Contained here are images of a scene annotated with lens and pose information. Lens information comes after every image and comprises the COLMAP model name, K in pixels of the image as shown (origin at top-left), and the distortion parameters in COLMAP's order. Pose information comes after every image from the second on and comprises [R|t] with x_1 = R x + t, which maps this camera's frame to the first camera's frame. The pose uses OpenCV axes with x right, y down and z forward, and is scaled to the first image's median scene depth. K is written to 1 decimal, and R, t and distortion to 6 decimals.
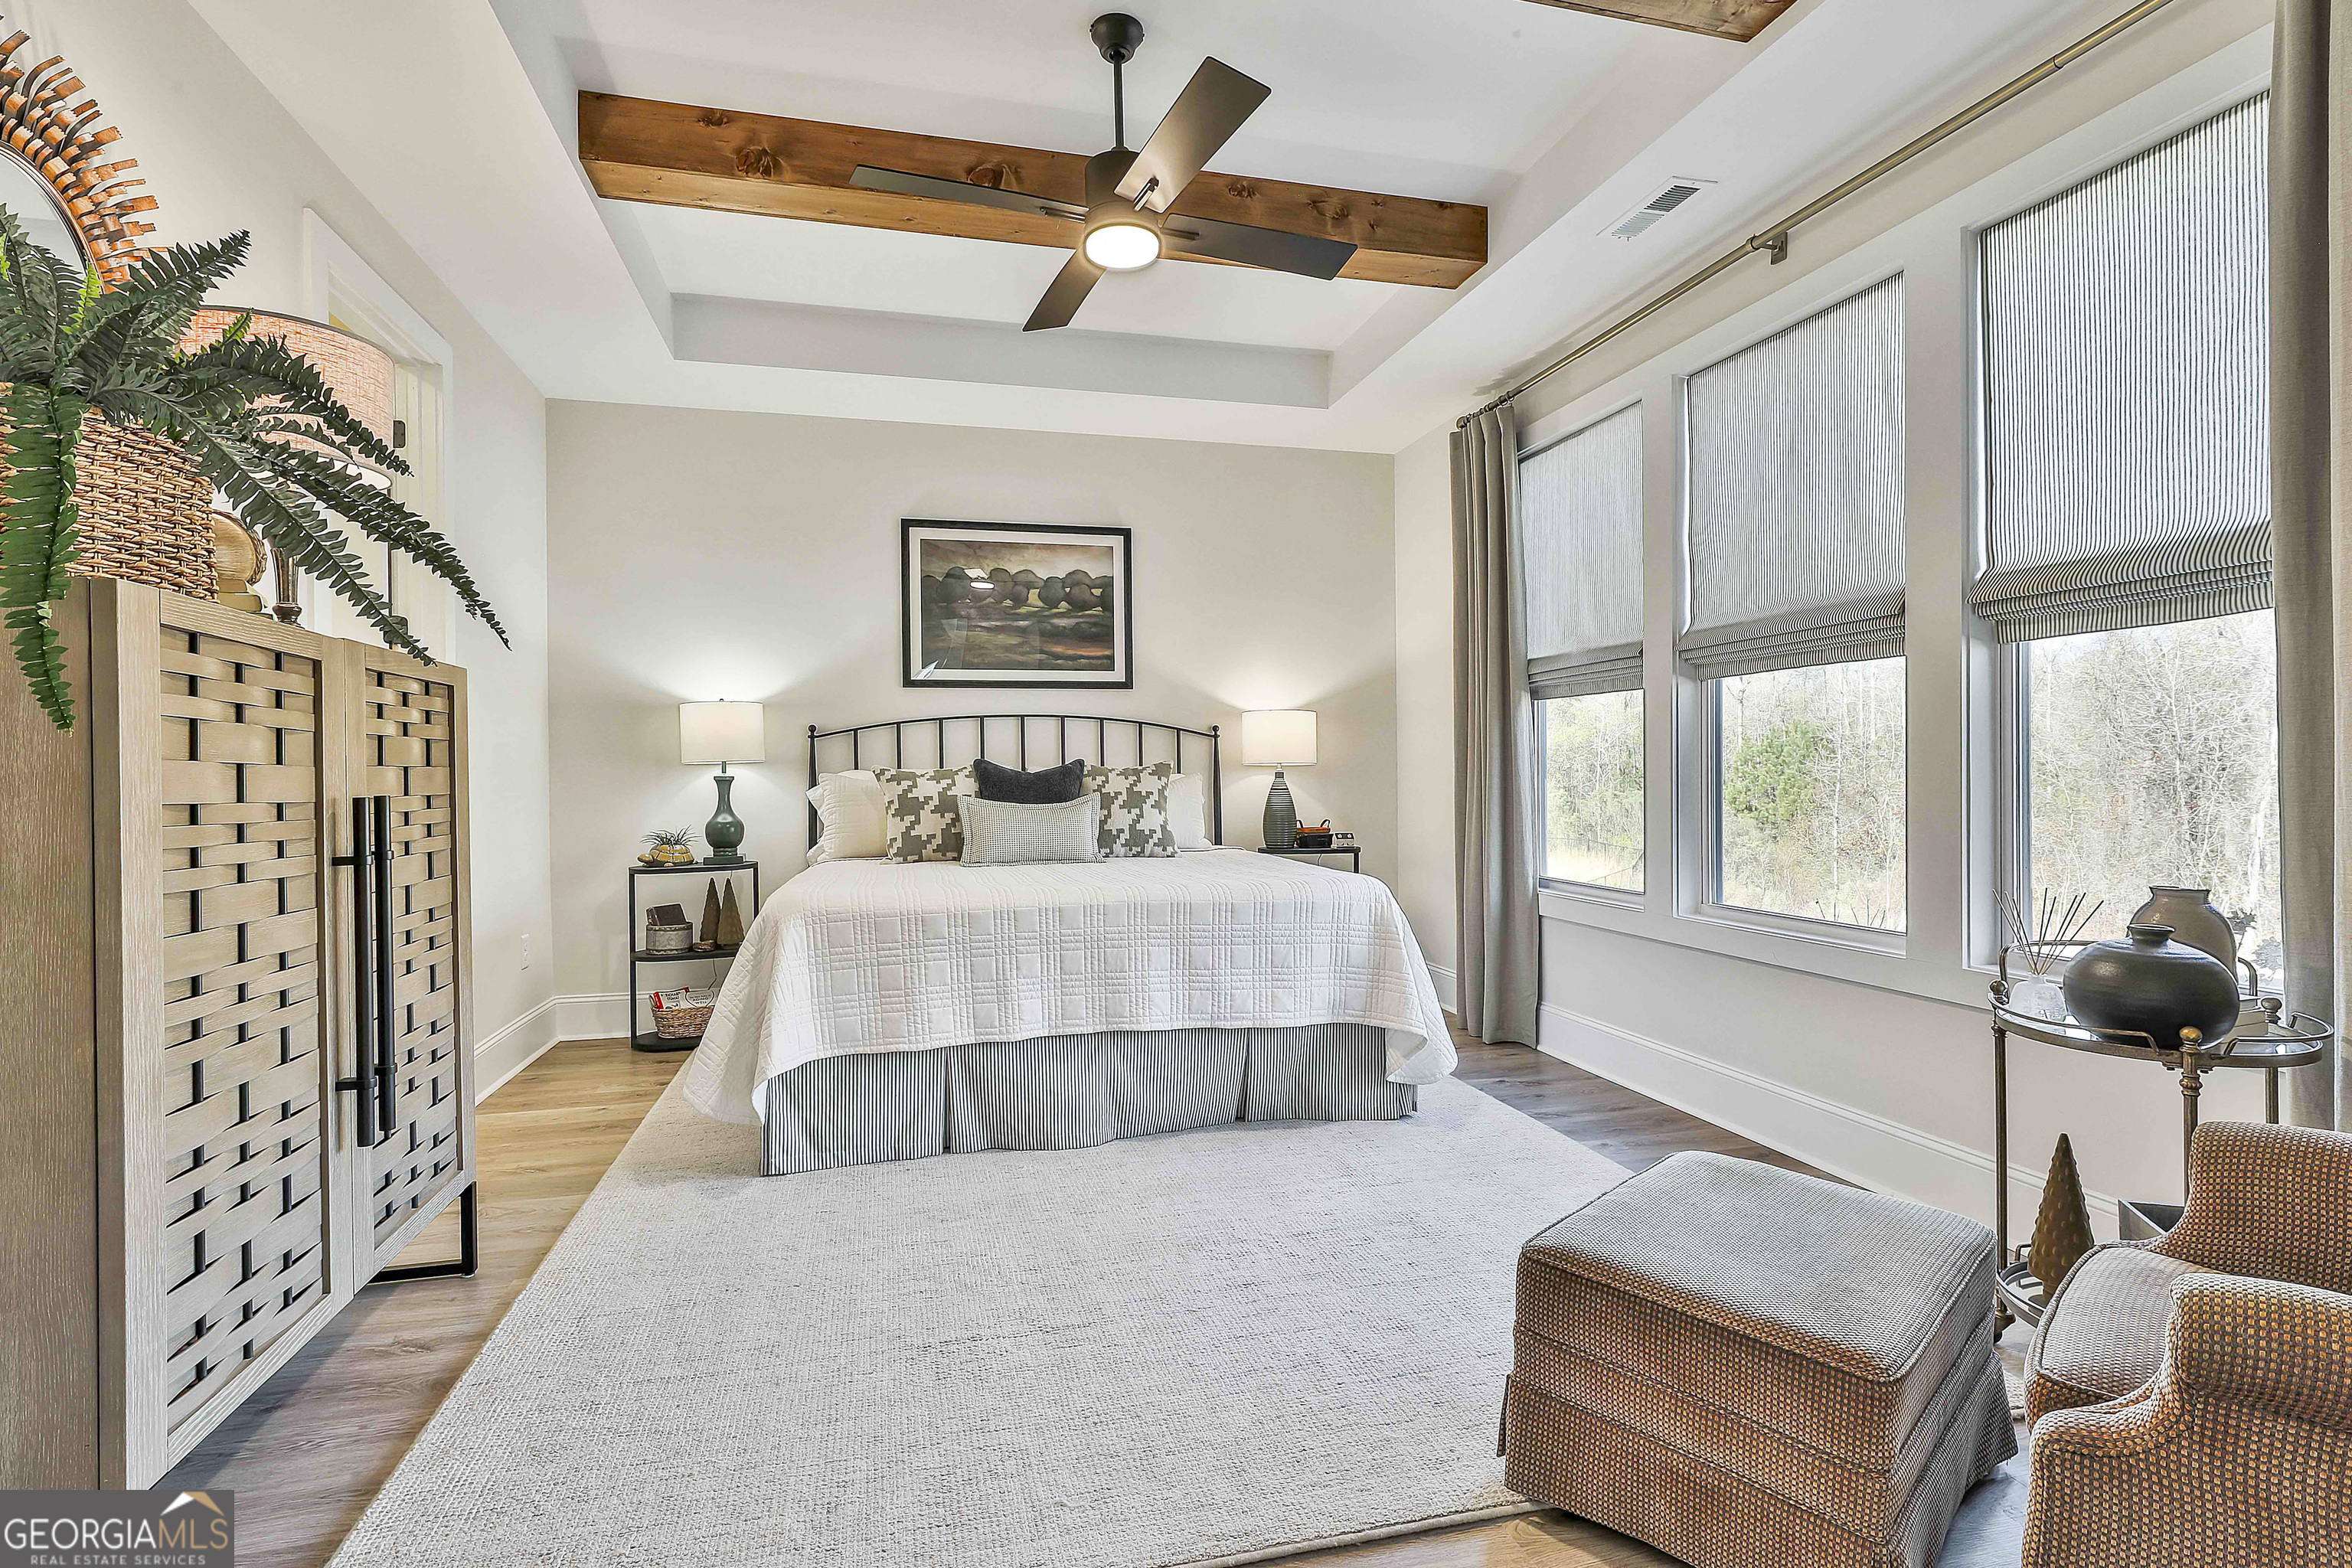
lens RADIAL K [[1137.2, 0, 1176.3], [0, 1137.2, 778.2], [0, 0, 1]] dist [-0.000698, -0.000053]
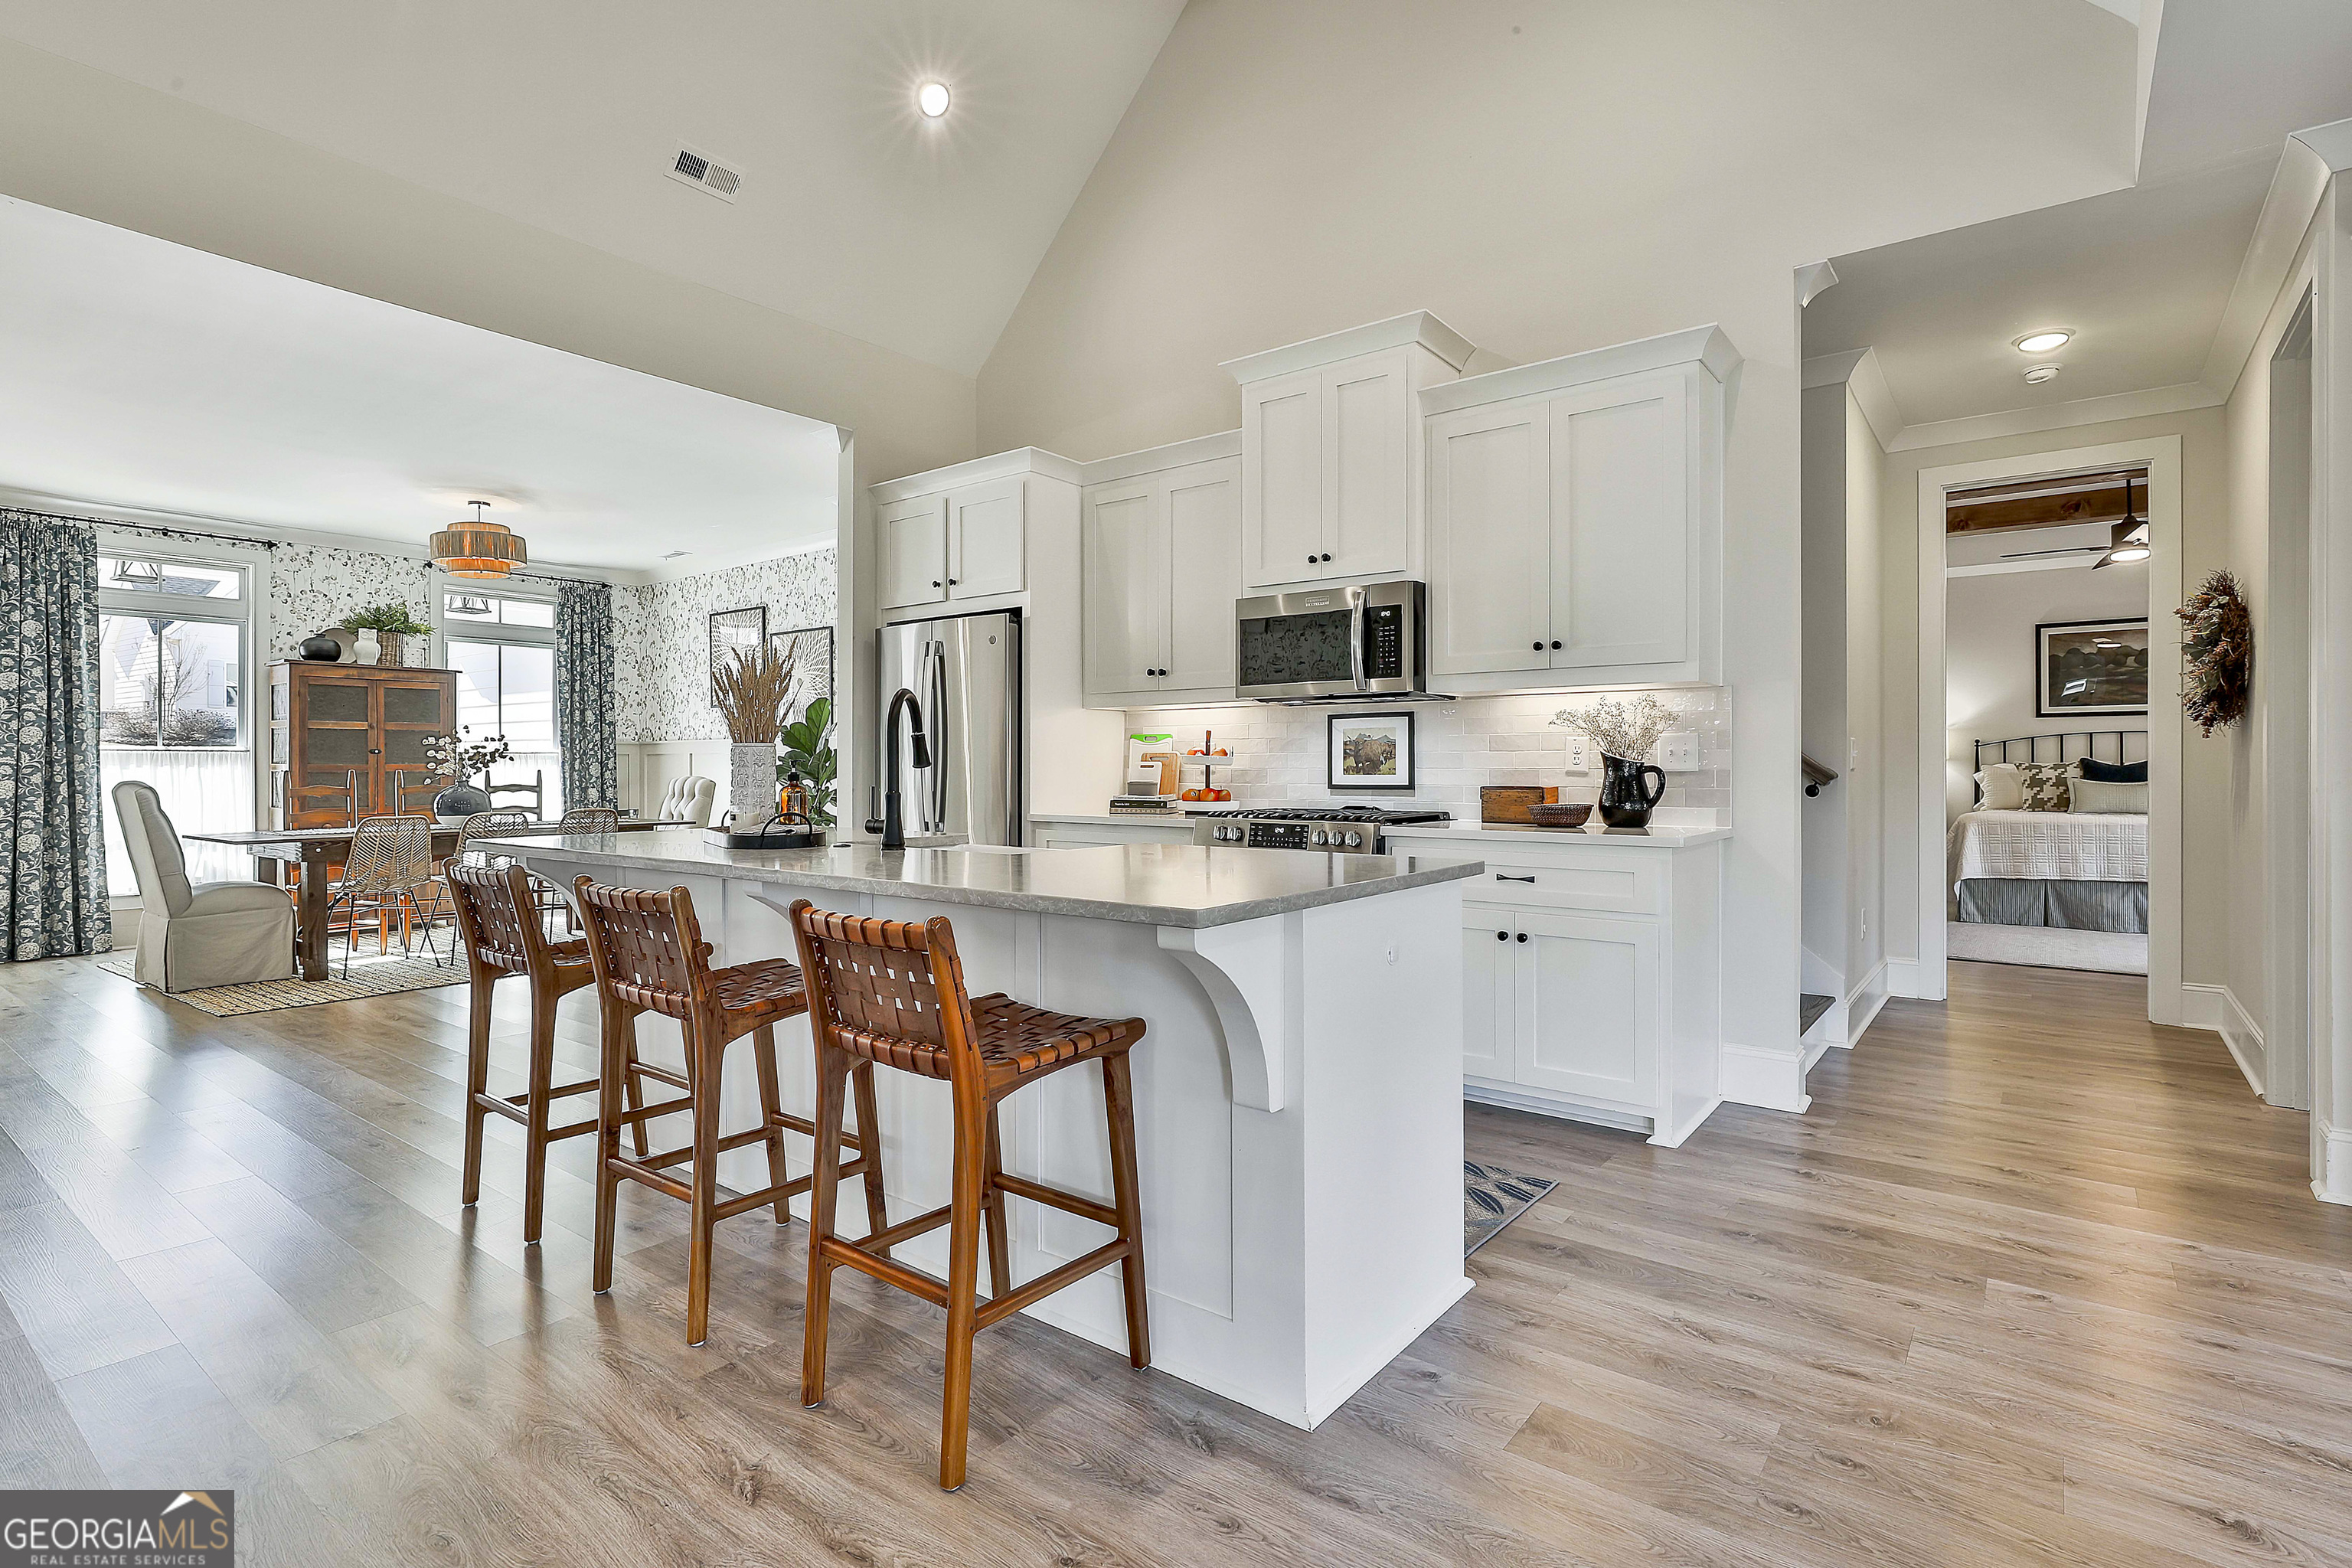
lens RADIAL K [[1137.2, 0, 1175.1], [0, 1137.2, 770.3], [0, 0, 1]] dist [-0.000698, -0.000053]
pose [[0.613473, 0.008174, -0.789673, 0.377110], [-0.008338, 0.999958, 0.003873, 0.008429], [0.789671, 0.004209, 0.613516, -1.286827]]
